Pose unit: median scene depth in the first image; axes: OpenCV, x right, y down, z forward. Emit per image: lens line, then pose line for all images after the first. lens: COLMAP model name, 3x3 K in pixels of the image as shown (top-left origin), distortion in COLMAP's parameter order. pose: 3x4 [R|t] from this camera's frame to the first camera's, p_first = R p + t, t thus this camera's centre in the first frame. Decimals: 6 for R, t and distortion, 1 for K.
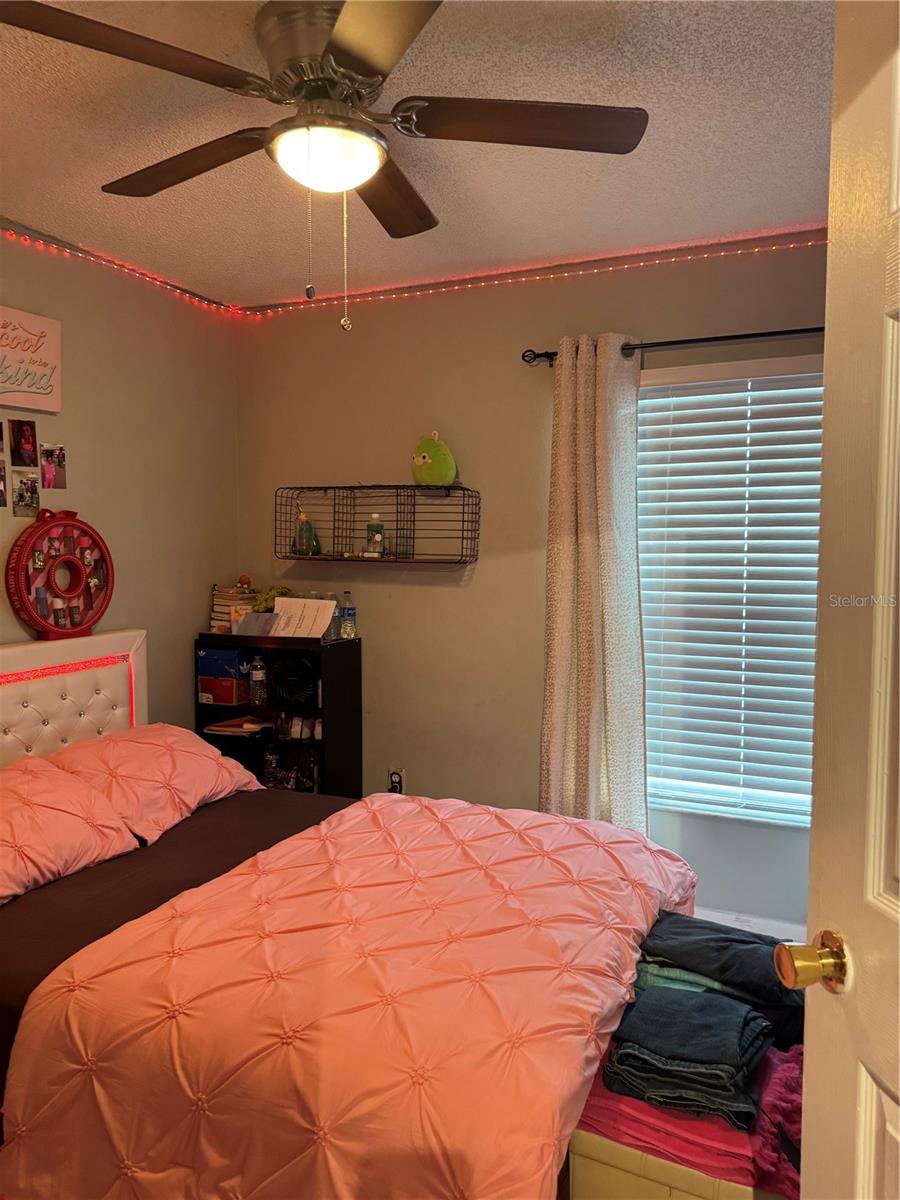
lens RADIAL K [[846.9, 0, 451.2], [0, 846.9, 601.2], [0, 0, 1]] dist [0.054232, -0.060741]
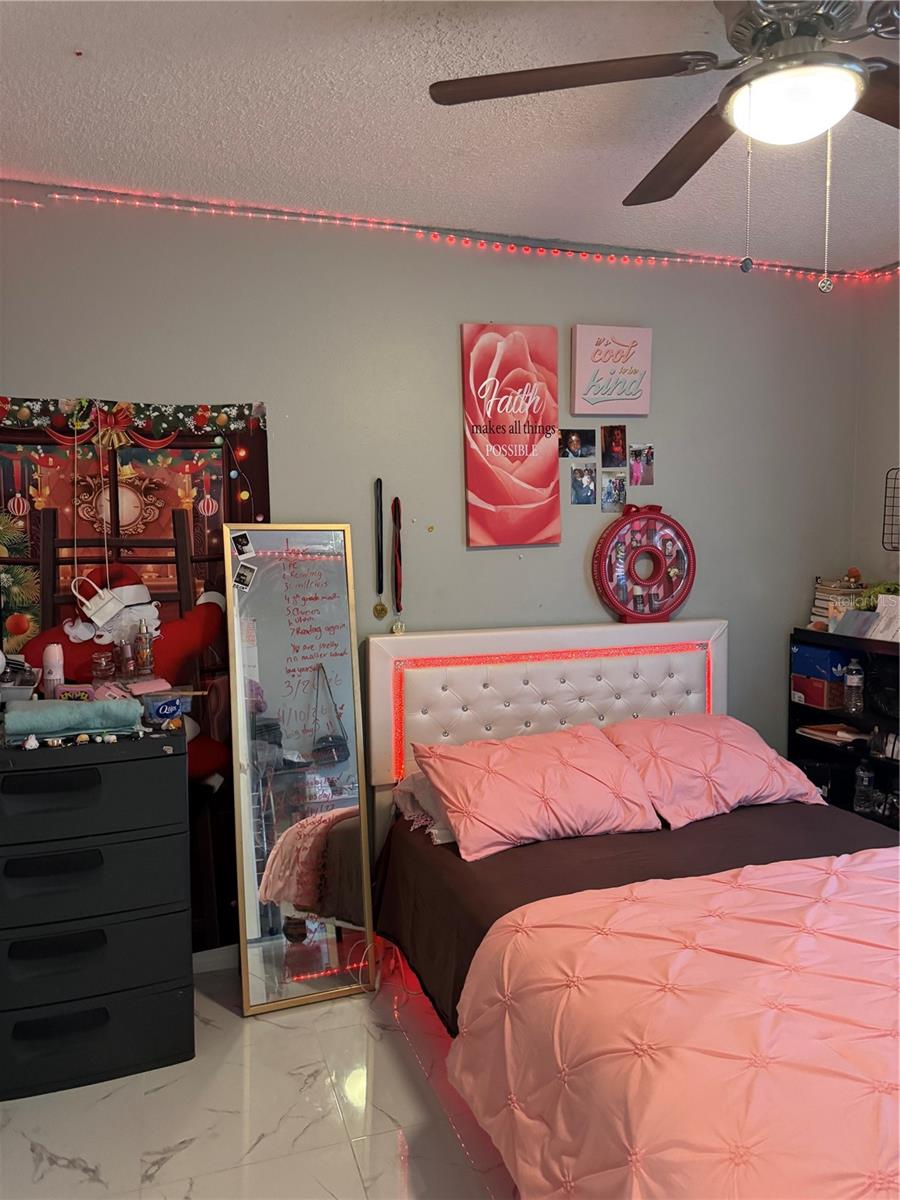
lens RADIAL K [[846.9, 0, 449.8], [0, 846.9, 599.4], [0, 0, 1]] dist [0.054232, -0.060741]
pose [[0.685556, 0.057566, -0.725741, 0.172699], [-0.046142, 0.998300, 0.035599, -0.014291], [0.726556, 0.009082, 0.687047, 0.084622]]
